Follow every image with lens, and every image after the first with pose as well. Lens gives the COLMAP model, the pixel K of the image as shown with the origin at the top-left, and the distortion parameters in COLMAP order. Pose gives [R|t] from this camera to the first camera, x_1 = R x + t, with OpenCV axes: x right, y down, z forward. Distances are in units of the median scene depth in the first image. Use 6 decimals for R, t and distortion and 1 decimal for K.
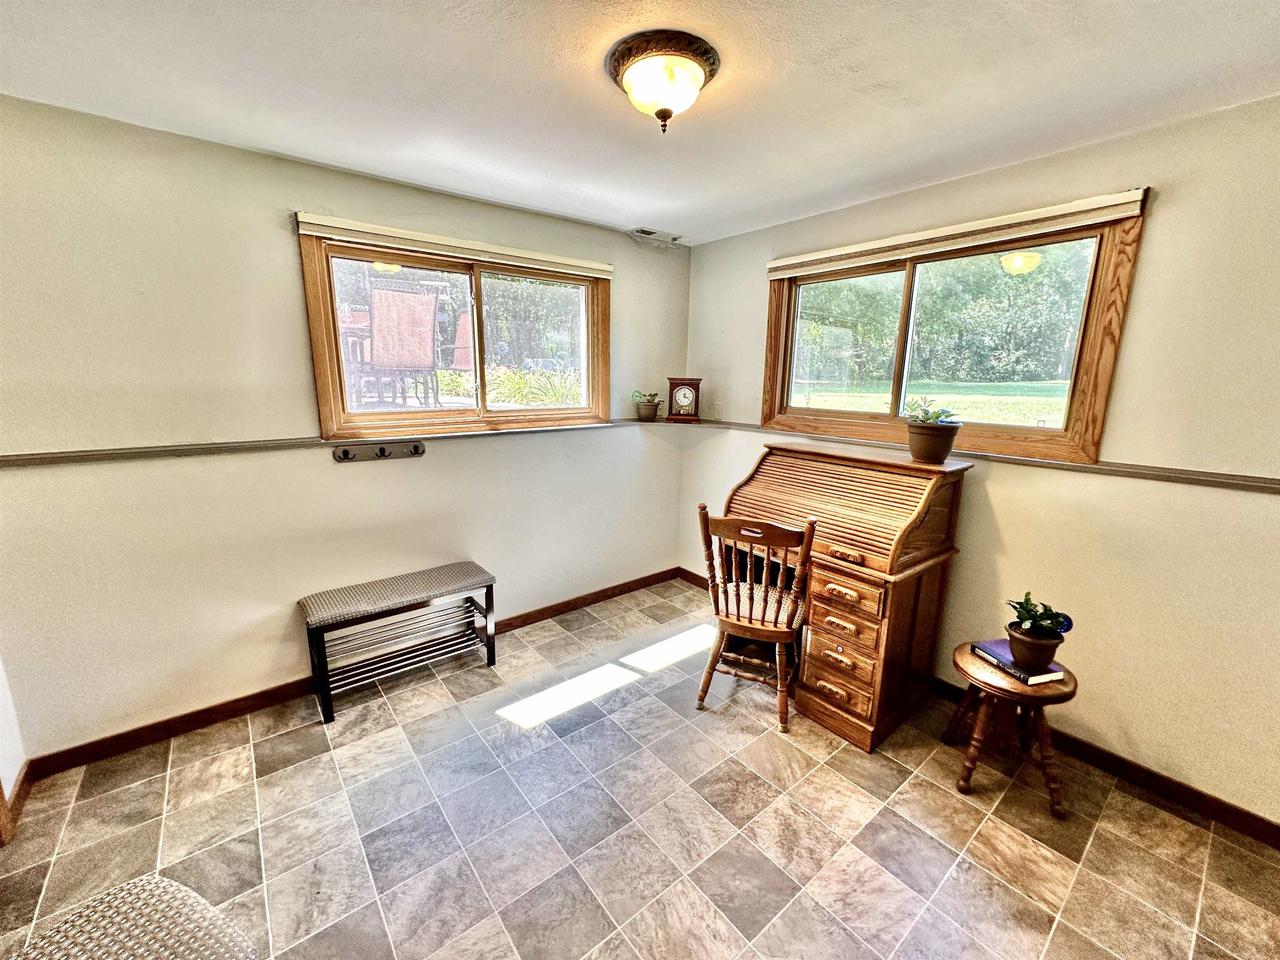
lens RADIAL K [[514.6, 0, 633.7], [0, 514.6, 483.7], [0, 0, 1]] dist [-0.002871, 0.001571]
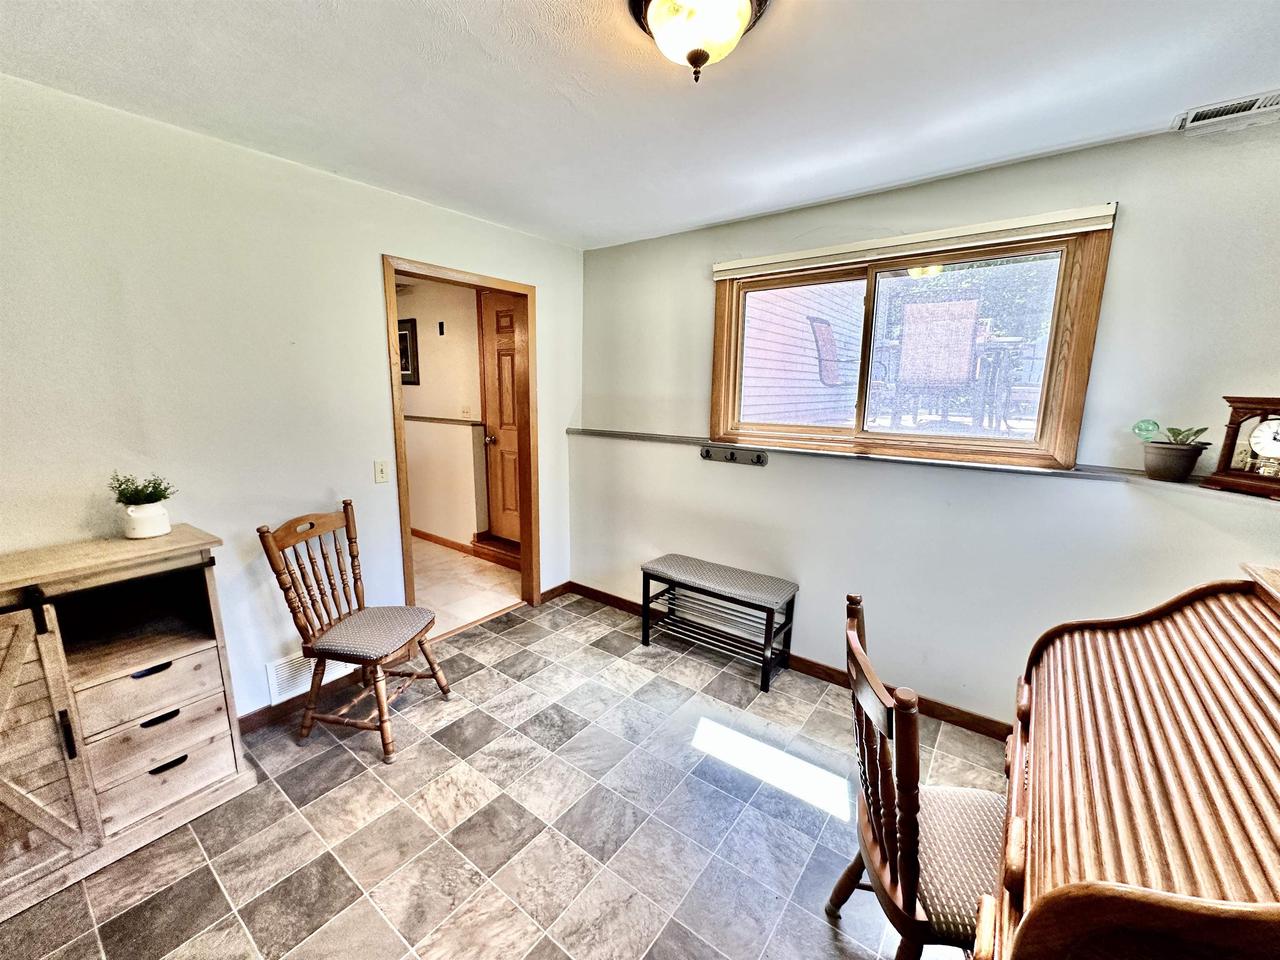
lens RADIAL K [[514.6, 0, 643.4], [0, 514.6, 482.3], [0, 0, 1]] dist [-0.002871, 0.001571]
pose [[0.245849, 0.169567, -0.954361, 0.591565], [-0.206278, 0.971179, 0.119417, -0.105631], [0.947105, 0.167505, 0.273742, 0.528195]]
